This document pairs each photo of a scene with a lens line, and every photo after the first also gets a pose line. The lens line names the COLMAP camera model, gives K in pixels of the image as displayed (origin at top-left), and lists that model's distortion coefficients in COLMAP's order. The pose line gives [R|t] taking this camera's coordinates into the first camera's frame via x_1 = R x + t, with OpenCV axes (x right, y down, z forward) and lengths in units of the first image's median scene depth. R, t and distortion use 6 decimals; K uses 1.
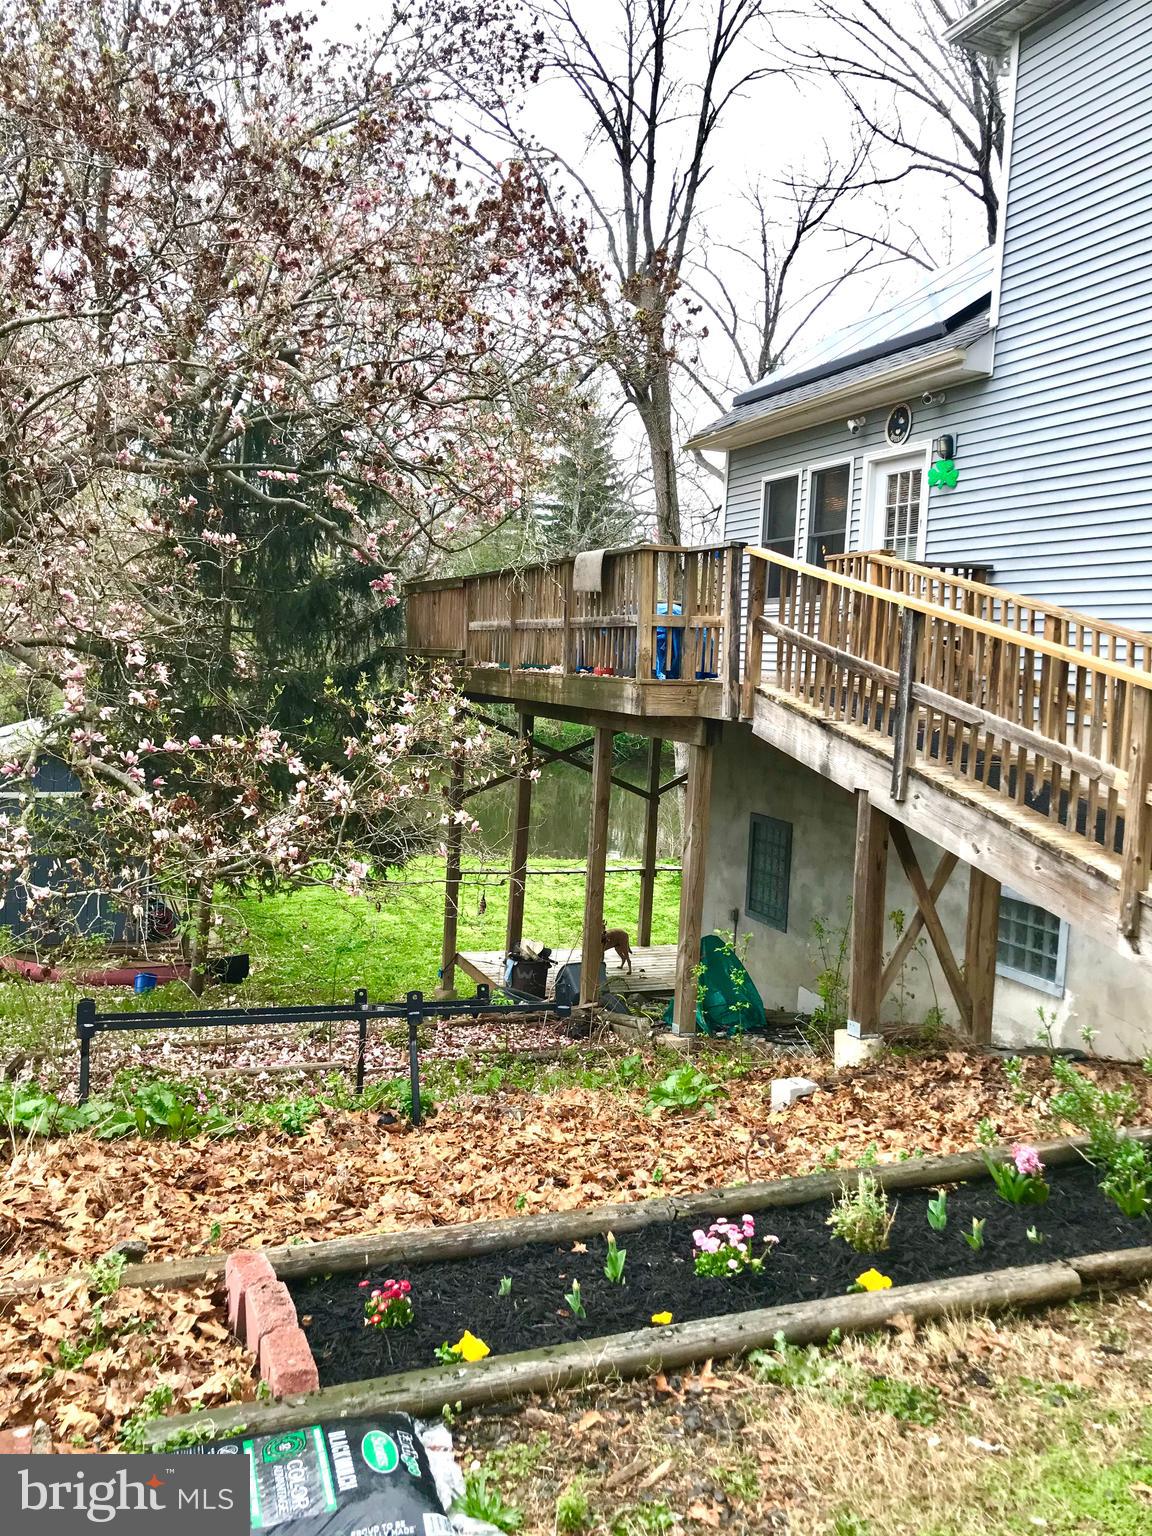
lens RADIAL K [[1266.8, 0, 570.8], [0, 1266.8, 755.4], [0, 0, 1]] dist [0.025242, -0.010017]
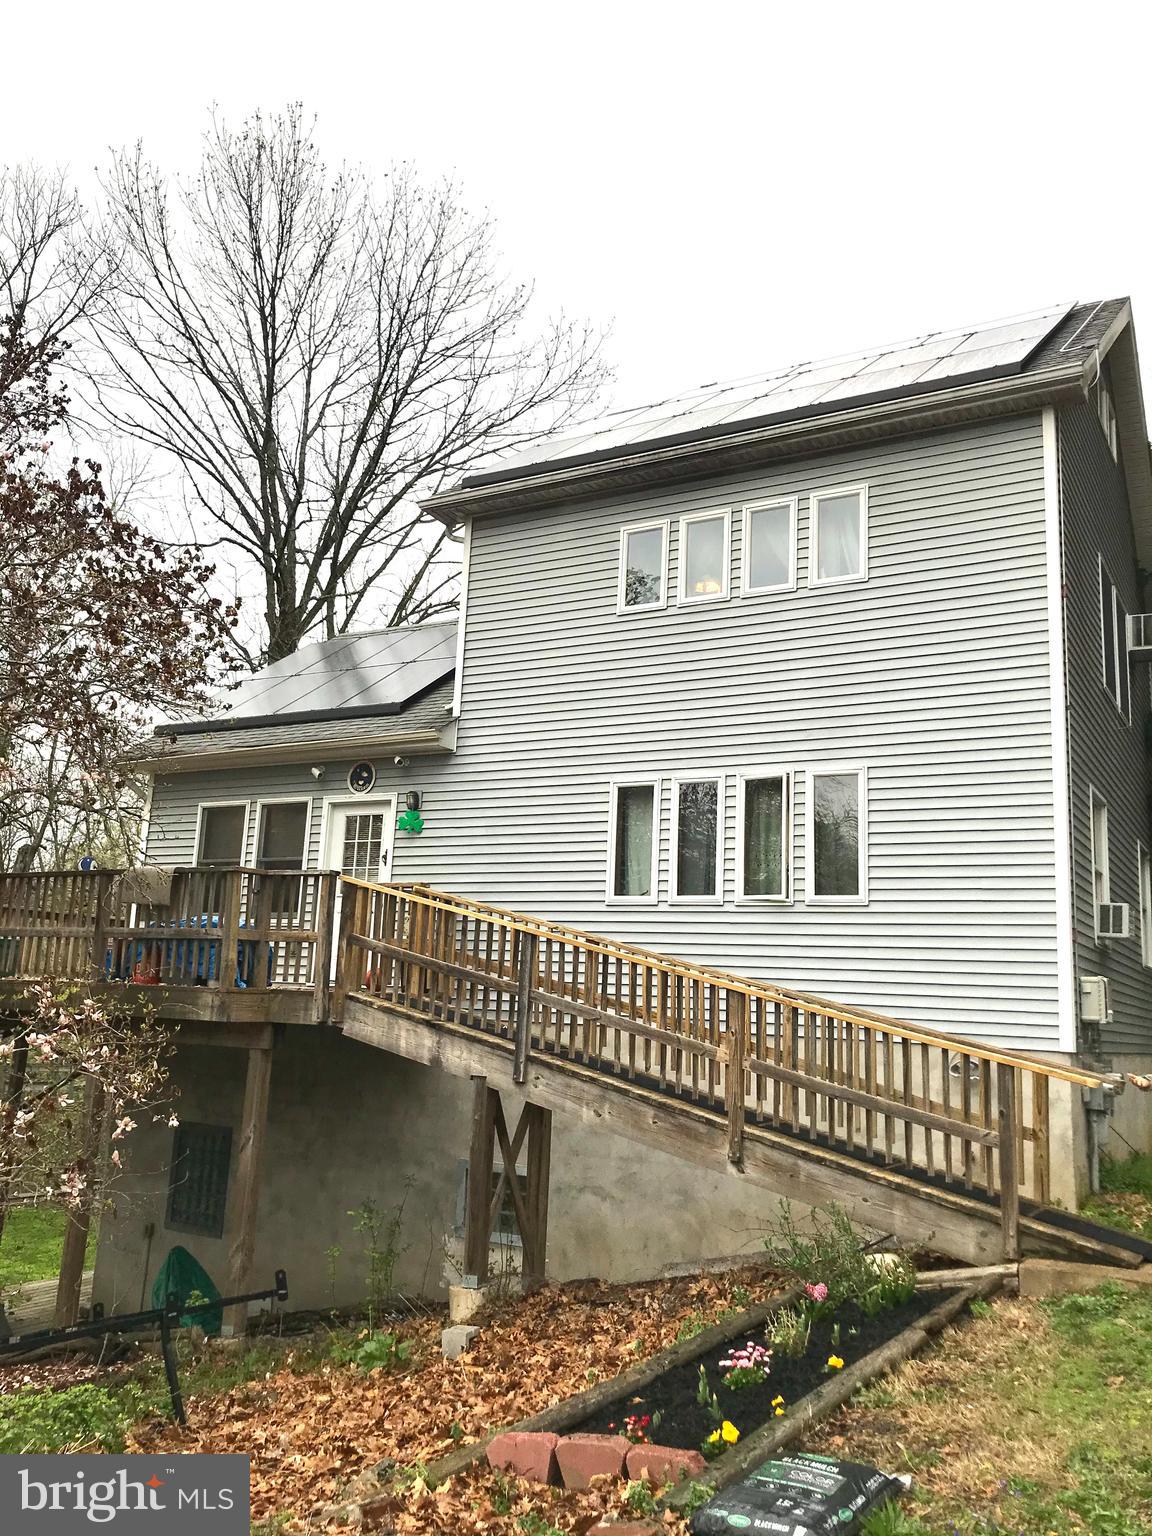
lens RADIAL K [[1267.4, 0, 575.5], [0, 1267.4, 751.6], [0, 0, 1]] dist [0.018539, 0.000099]
pose [[0.781115, 0.114352, 0.613826, -0.357292], [0.038977, 0.972239, -0.230722, 0.005655], [-0.623169, 0.204145, 0.754973, -0.057265]]
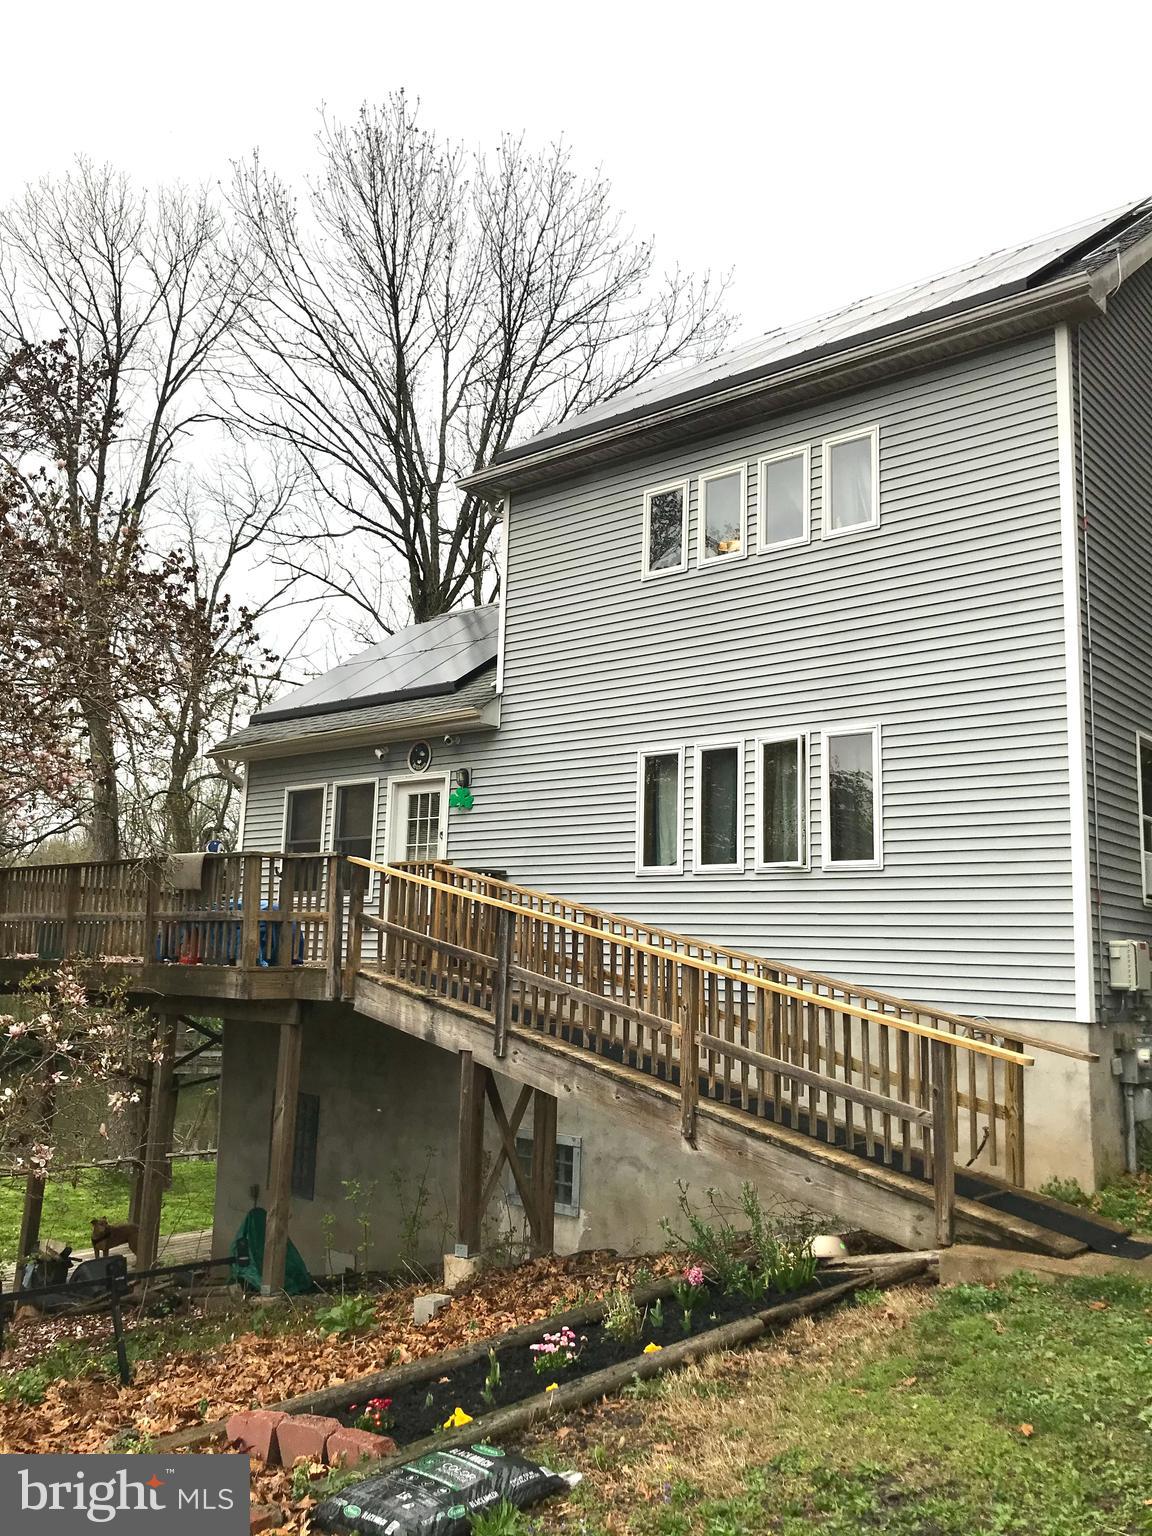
lens RADIAL K [[1266.8, 0, 570.8], [0, 1266.8, 755.4], [0, 0, 1]] dist [0.025242, -0.010017]
pose [[0.883409, 0.055677, 0.465283, -0.204615], [0.047217, 0.977287, -0.206592, 0.003514], [-0.466218, 0.204475, 0.860716, -0.152563]]
